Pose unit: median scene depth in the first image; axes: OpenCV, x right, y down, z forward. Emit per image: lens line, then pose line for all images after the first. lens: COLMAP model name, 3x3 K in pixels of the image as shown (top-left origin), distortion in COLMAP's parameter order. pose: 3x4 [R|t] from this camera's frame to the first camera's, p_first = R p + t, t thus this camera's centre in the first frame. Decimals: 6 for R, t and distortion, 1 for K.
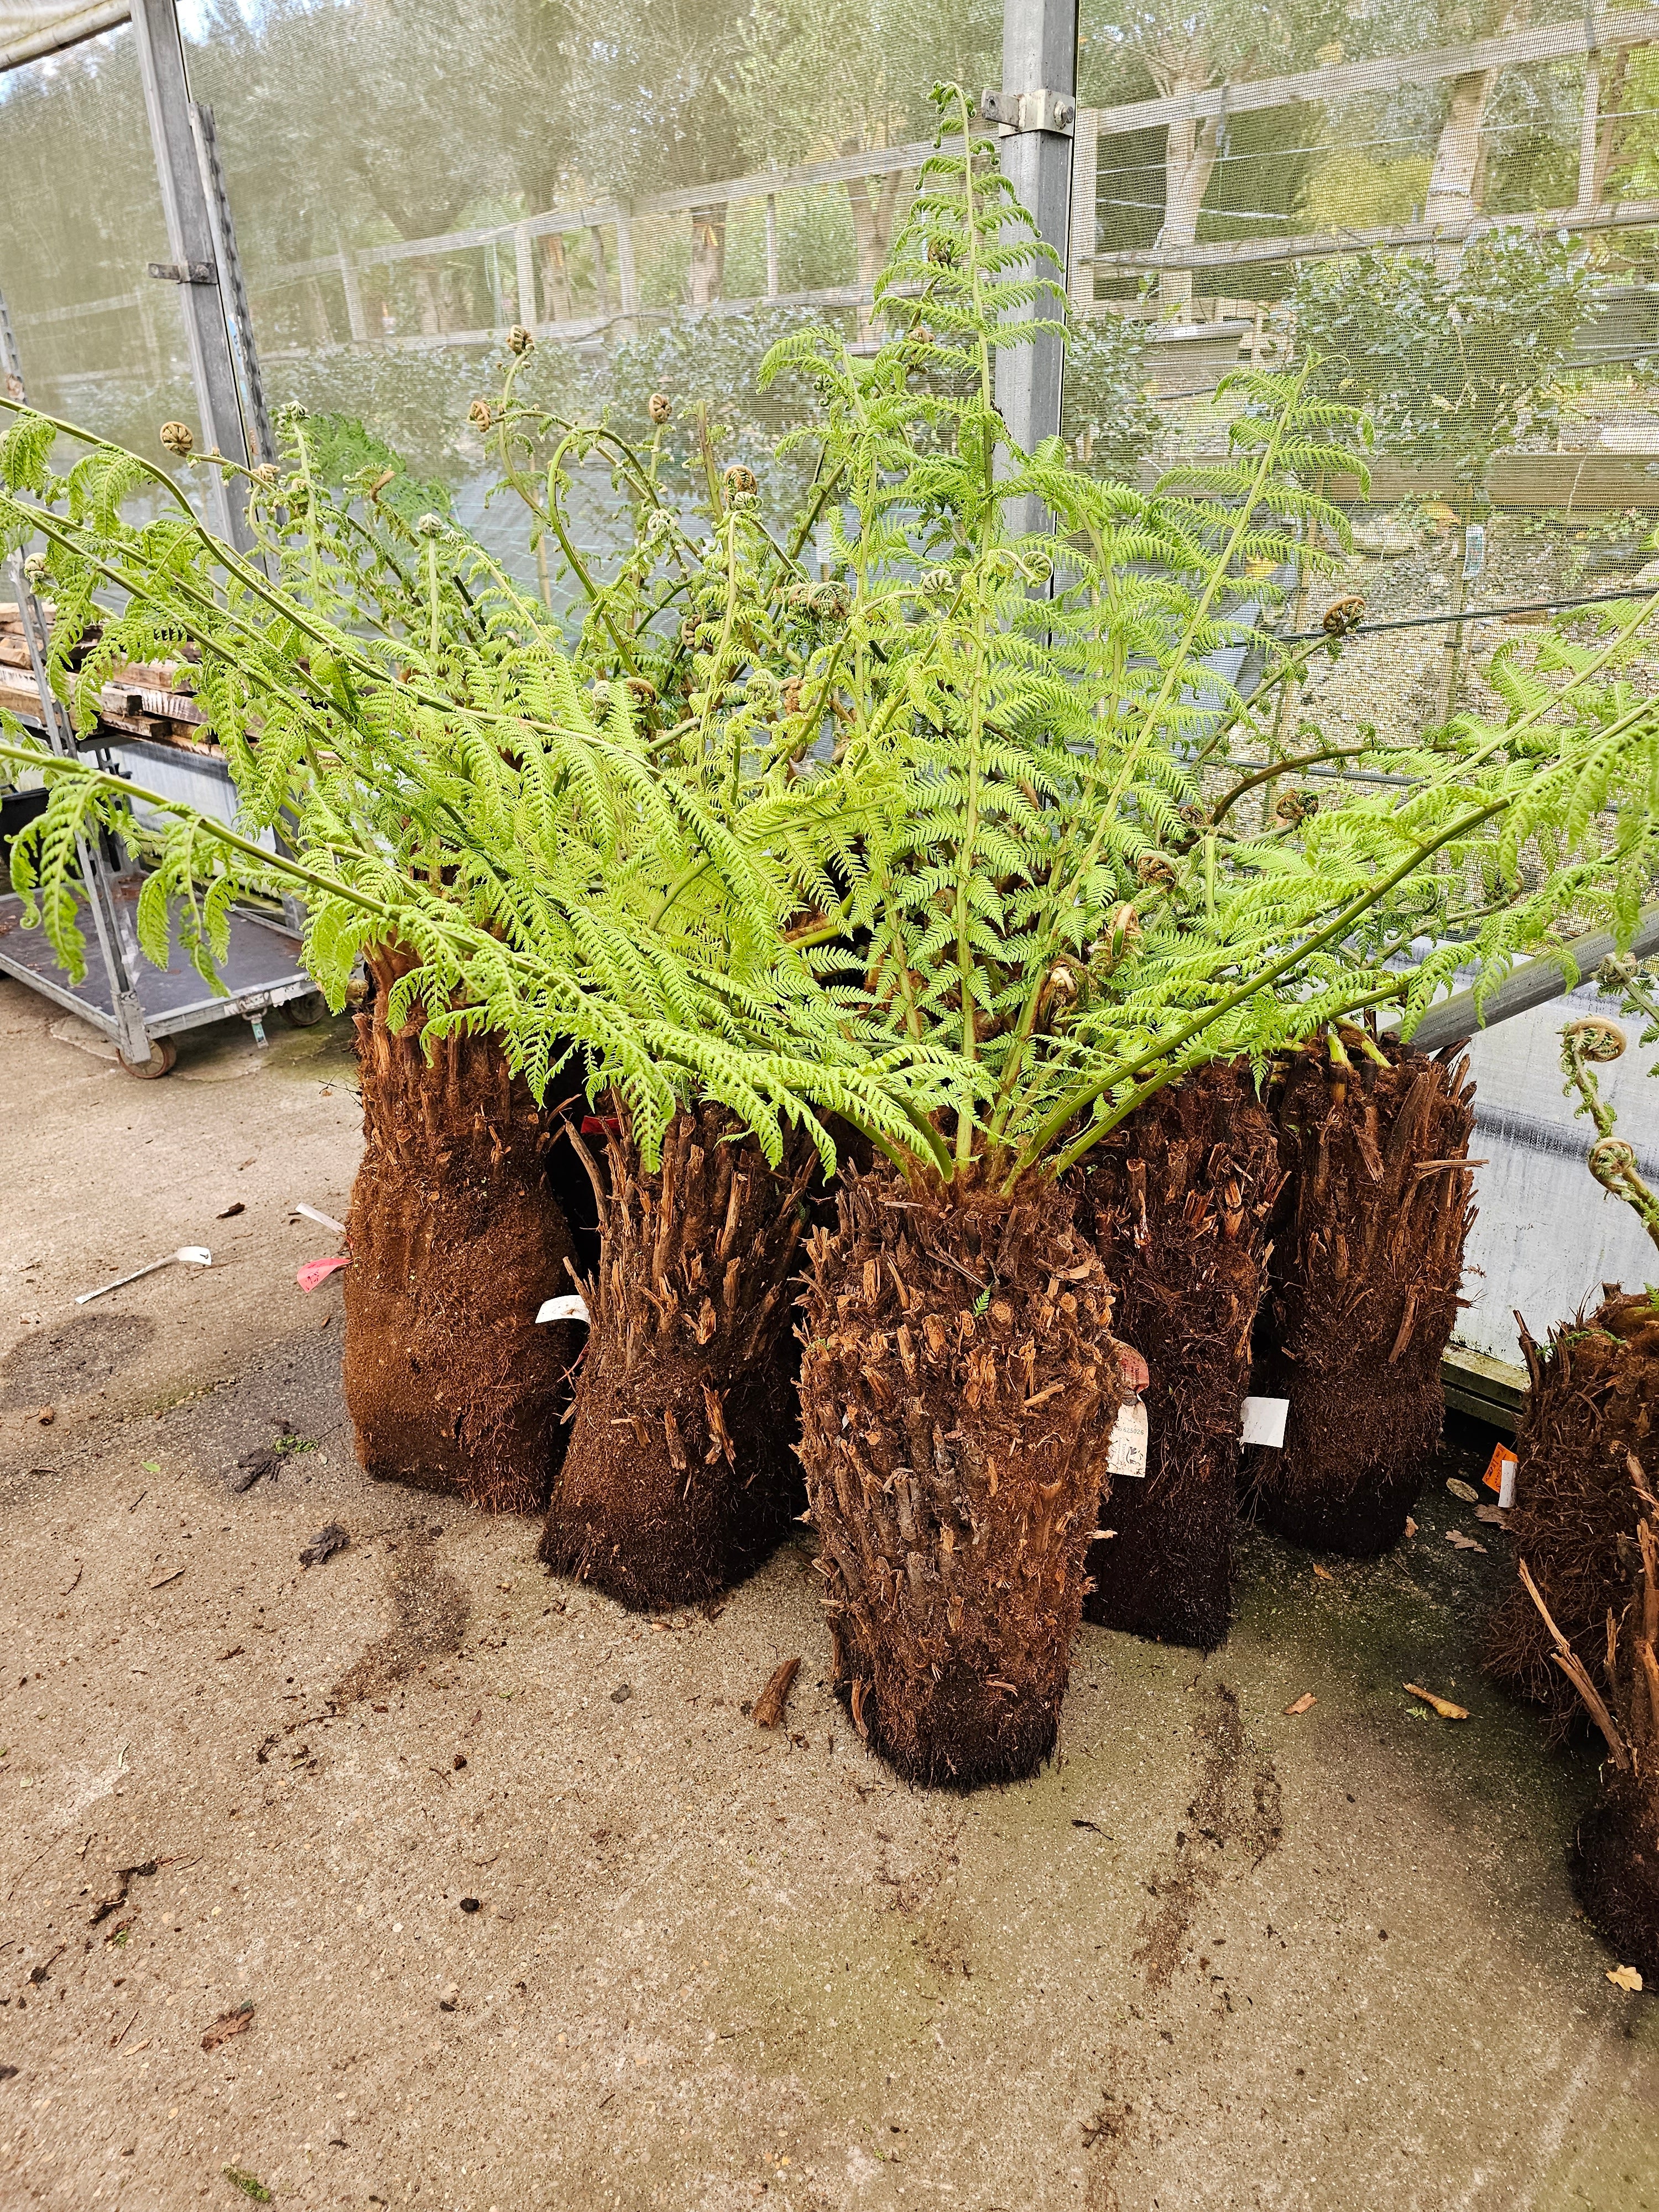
lens RADIAL K [[1519.2, 0, 829.5], [0, 1519.2, 1106.0], [0, 0, 1]] dist [0.016701, -0.027515]
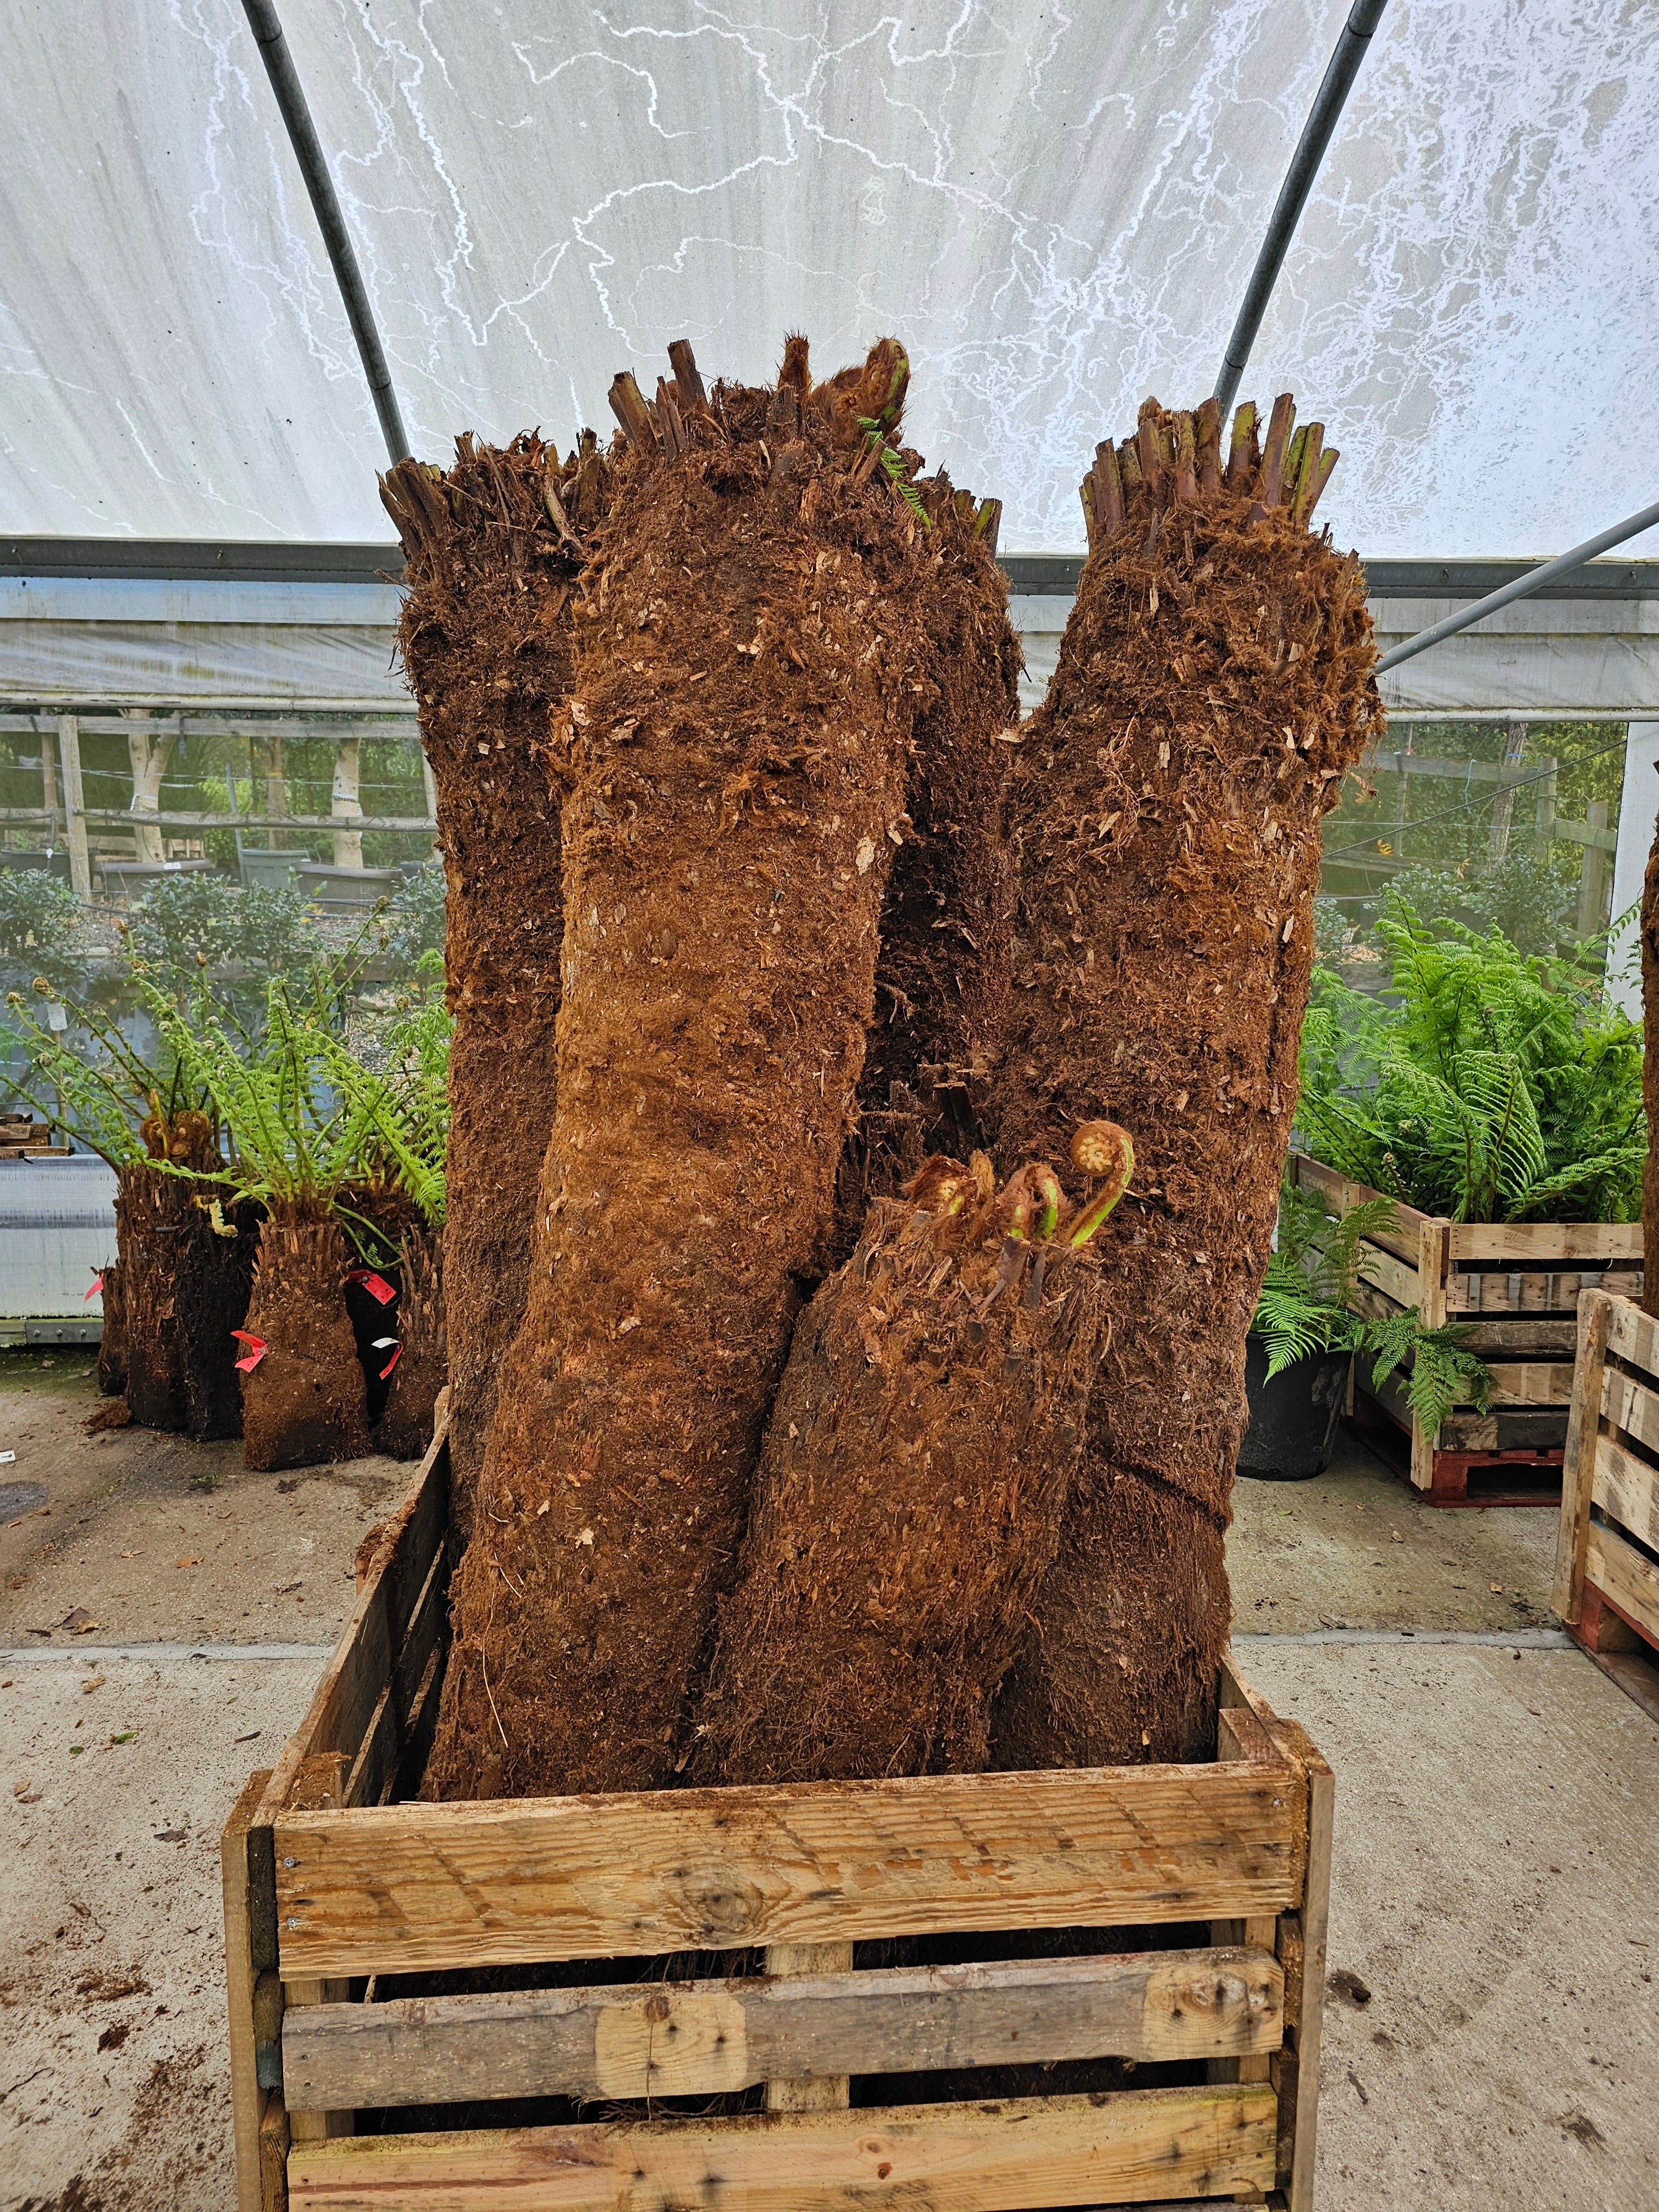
lens RADIAL K [[1533.3, 0, 829.5], [0, 1533.3, 1106.0], [0, 0, 1]] dist [-0.003574, -0.010081]
pose [[0.696933, -0.081670, 0.712471, -0.439344], [0.265528, 0.952271, -0.150579, 0.104324], [-0.666168, 0.294124, 0.685355, -0.390118]]
